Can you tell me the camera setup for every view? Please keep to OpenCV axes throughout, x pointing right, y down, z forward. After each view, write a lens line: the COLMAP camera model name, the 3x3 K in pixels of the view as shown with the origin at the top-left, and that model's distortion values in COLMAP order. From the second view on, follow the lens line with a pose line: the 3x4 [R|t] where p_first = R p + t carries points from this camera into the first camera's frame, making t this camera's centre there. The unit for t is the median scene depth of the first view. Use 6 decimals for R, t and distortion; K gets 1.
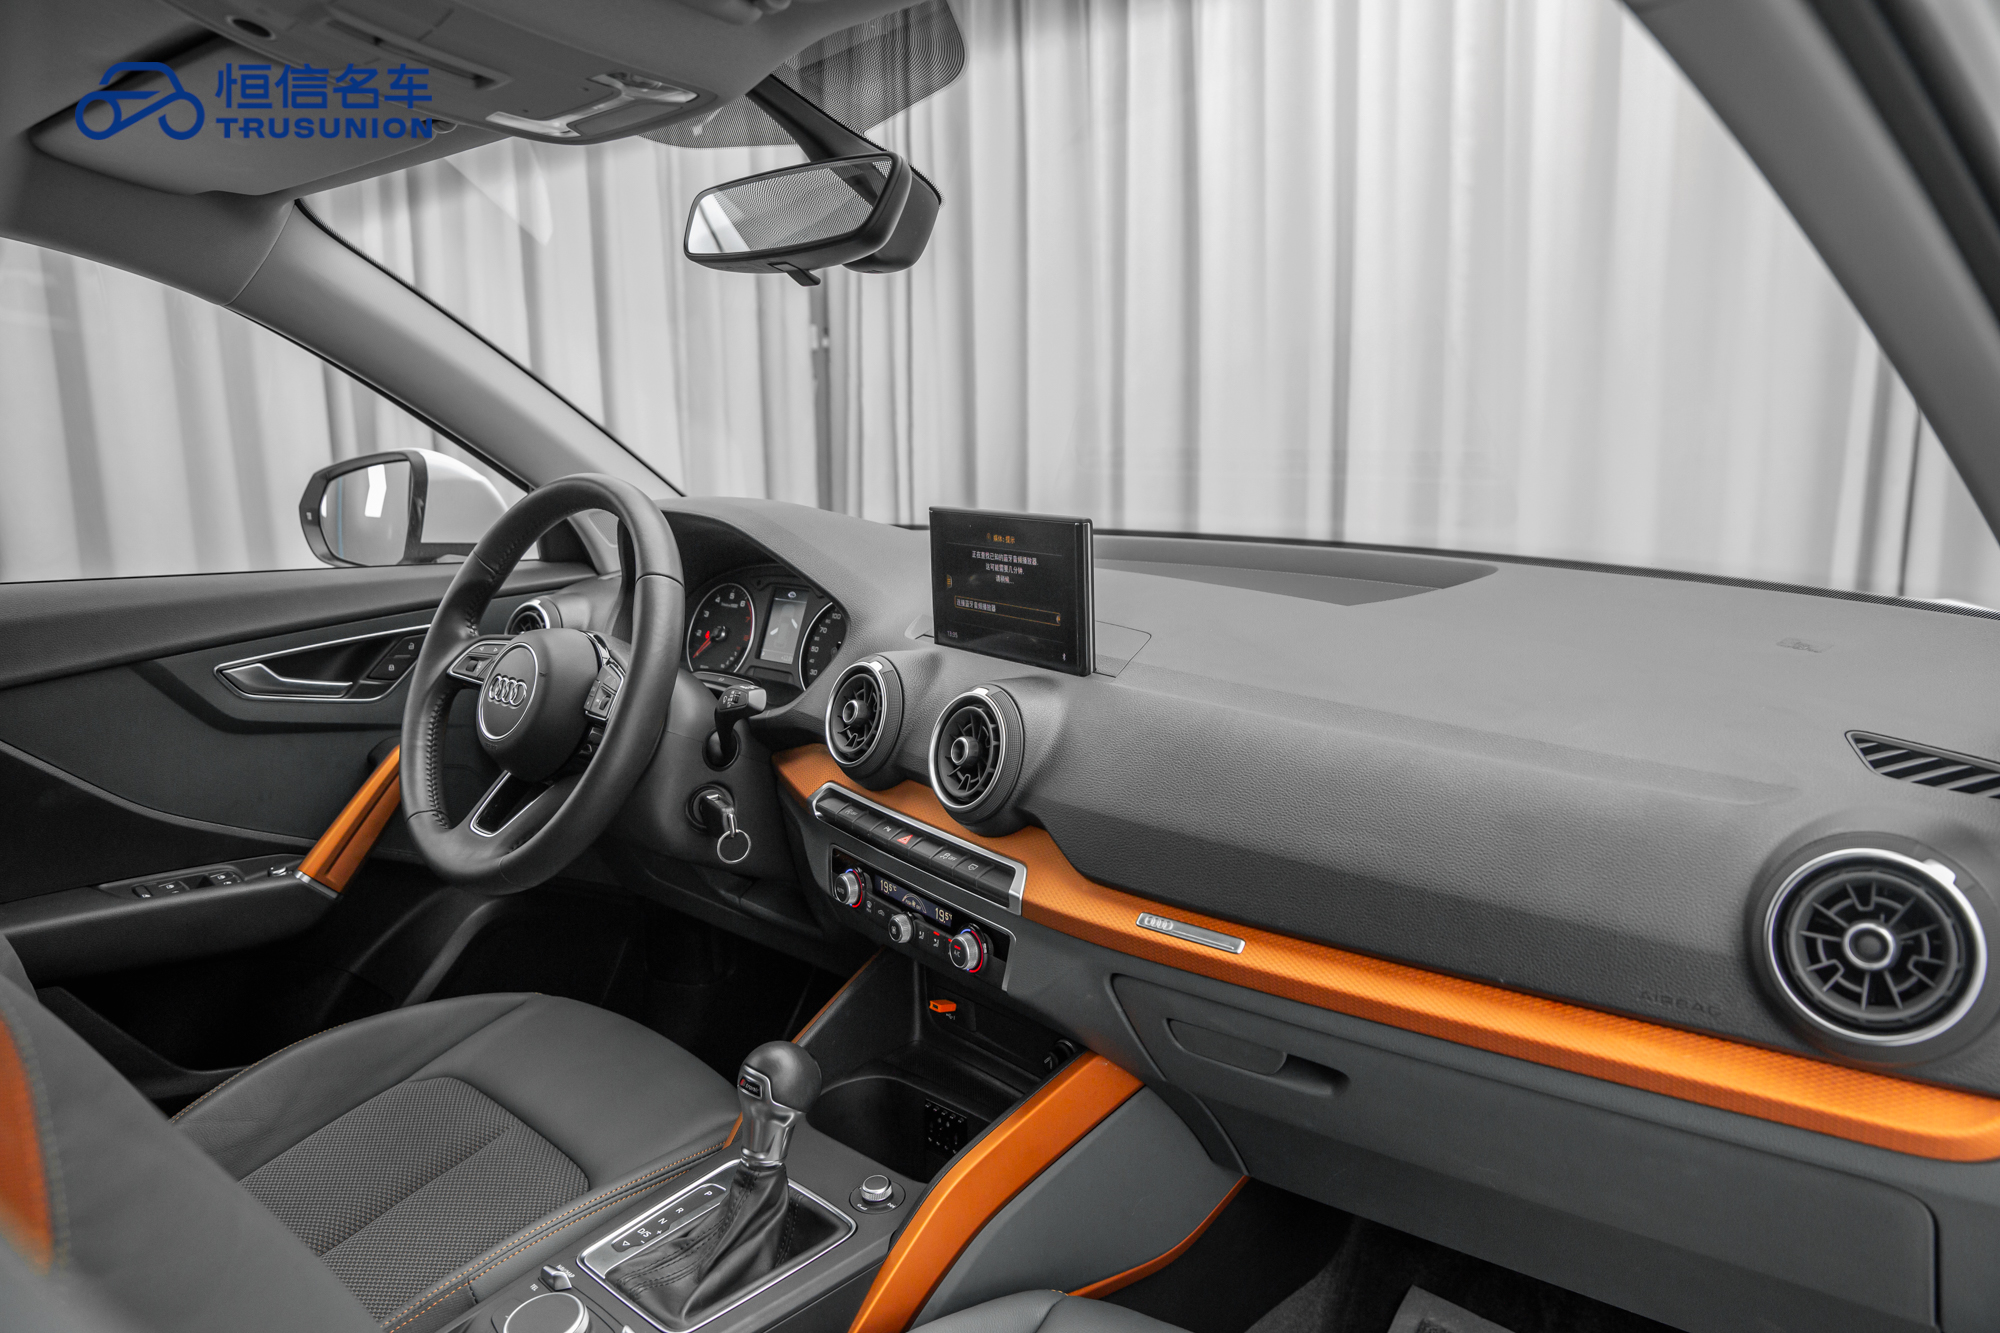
lens RADIAL K [[1353.8, 0, 1000.0], [0, 1353.8, 666.5], [0, 0, 1]] dist [-0.114250, 0.079597]
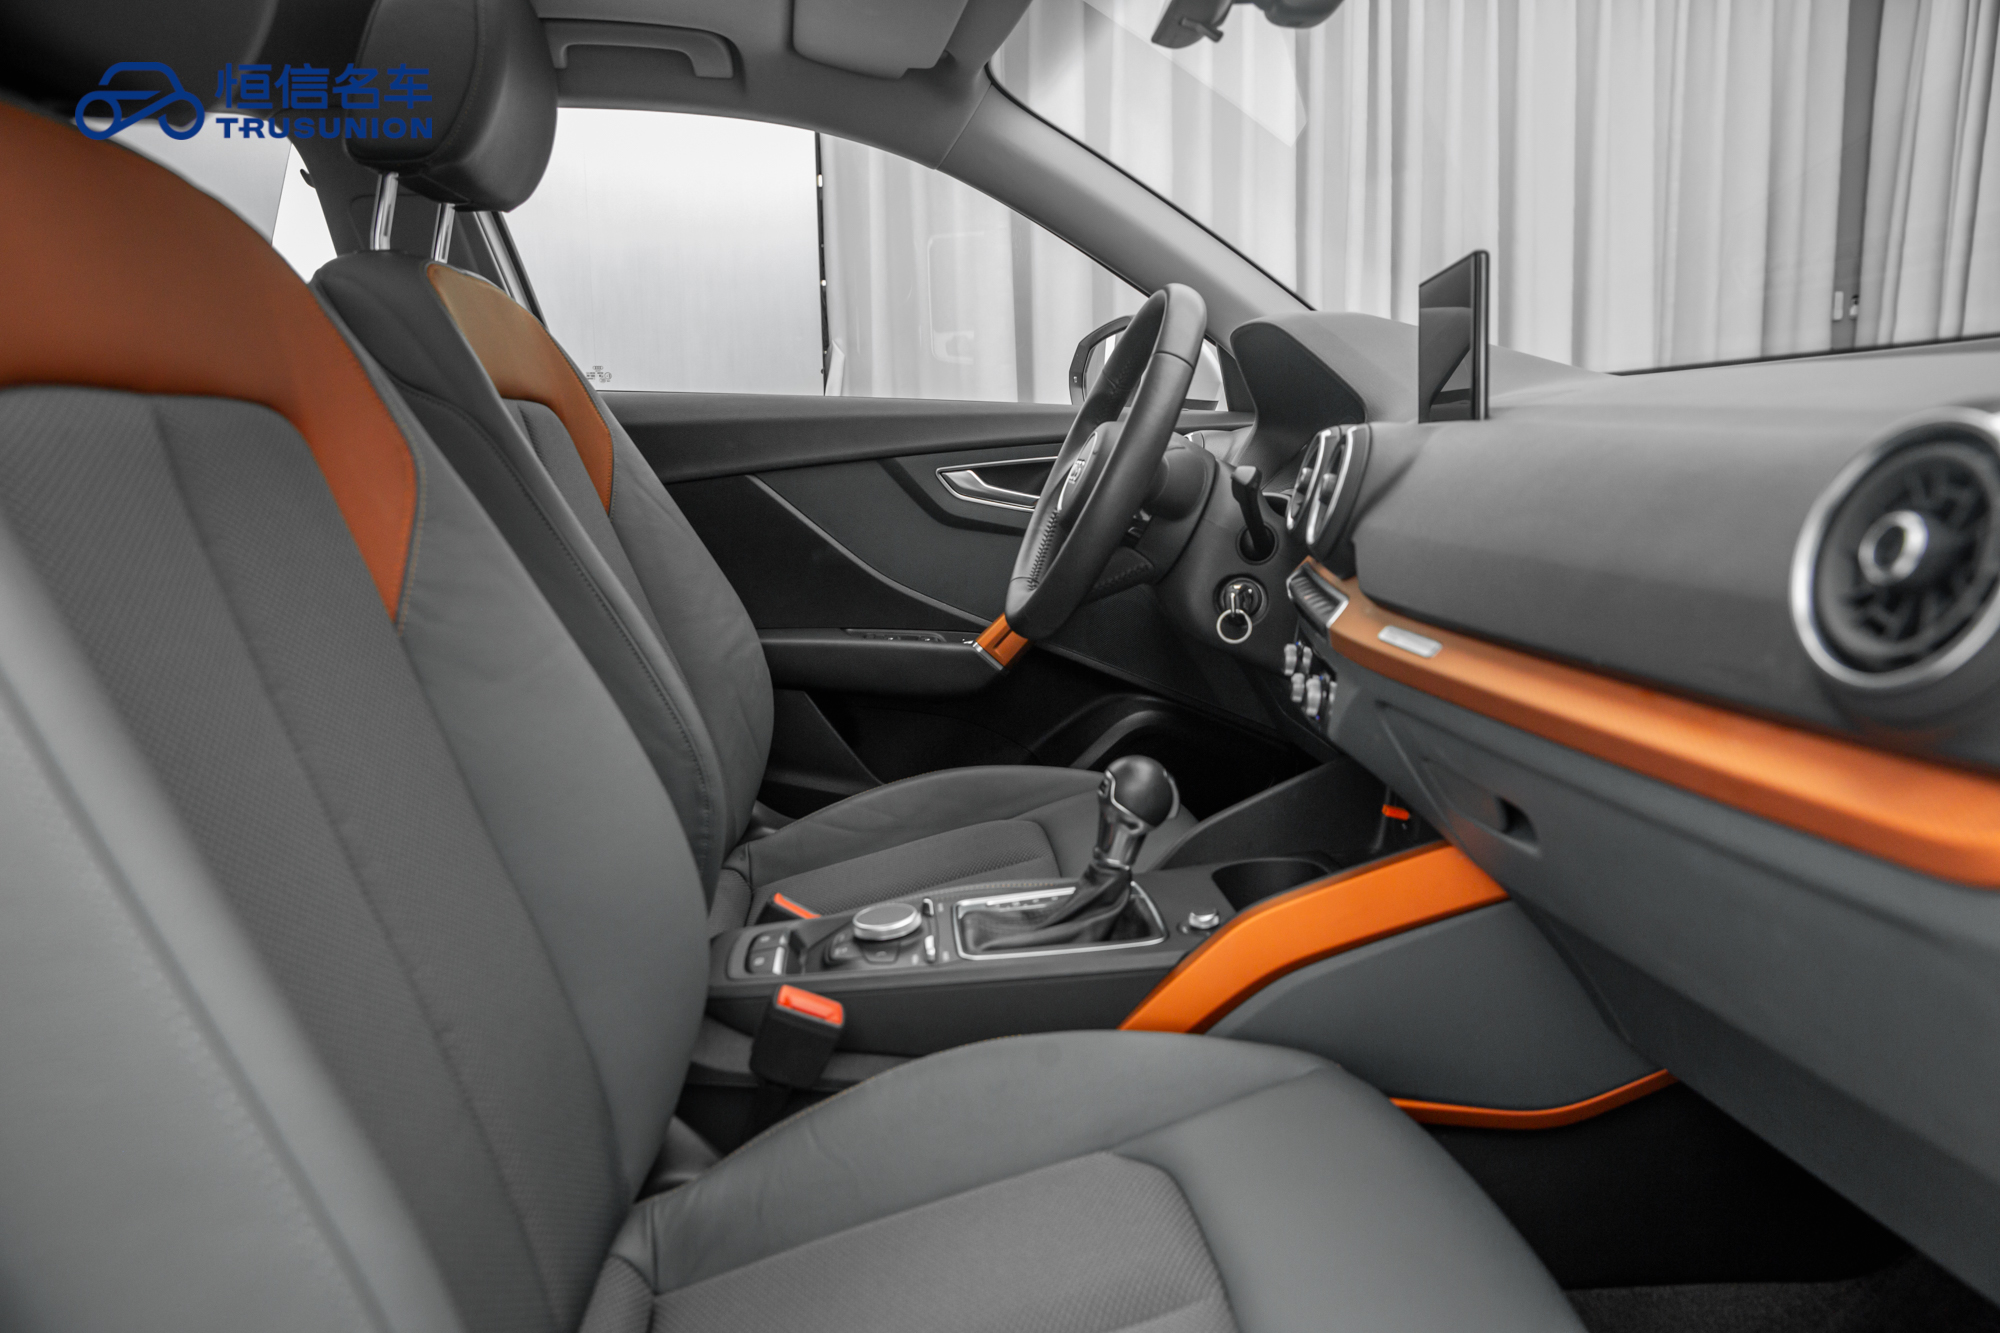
lens RADIAL K [[1336.2, 0, 1026.5], [0, 1336.2, 662.3], [0, 0, 1]] dist [-0.013550, -0.003358]
pose [[0.754188, 0.117918, -0.645985, 0.411115], [-0.123844, 0.991633, 0.036425, 0.163582], [0.644875, 0.052530, 0.762481, 0.108884]]
